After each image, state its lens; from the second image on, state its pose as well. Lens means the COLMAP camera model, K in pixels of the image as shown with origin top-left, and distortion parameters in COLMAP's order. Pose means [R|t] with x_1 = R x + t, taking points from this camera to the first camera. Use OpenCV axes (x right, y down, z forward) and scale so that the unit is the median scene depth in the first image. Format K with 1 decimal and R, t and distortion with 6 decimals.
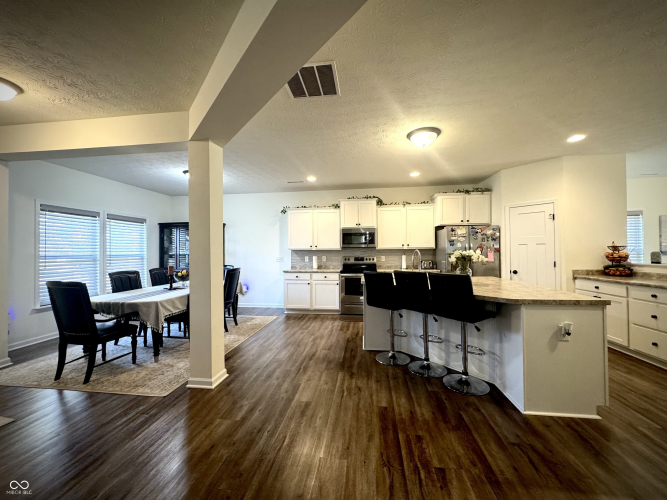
lens RADIAL K [[265.8, 0, 333.5], [0, 265.8, 250.0], [0, 0, 1]] dist [0.000015, 0.000002]
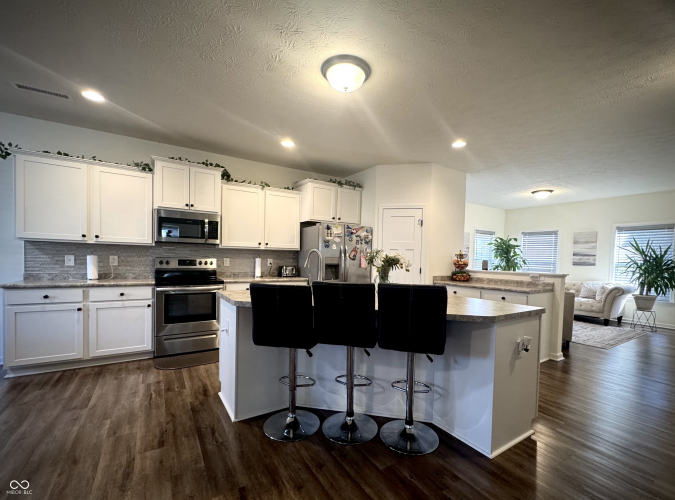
lens RADIAL K [[292.1, 0, 338.8], [0, 292.1, 267.6], [0, 0, 1]] dist [0.001073, 0.000171]
pose [[0.758338, 0.006122, 0.651833, -0.098446], [-0.034588, 0.998925, 0.030859, 0.016199], [-0.650944, -0.045947, 0.757734, 0.315210]]
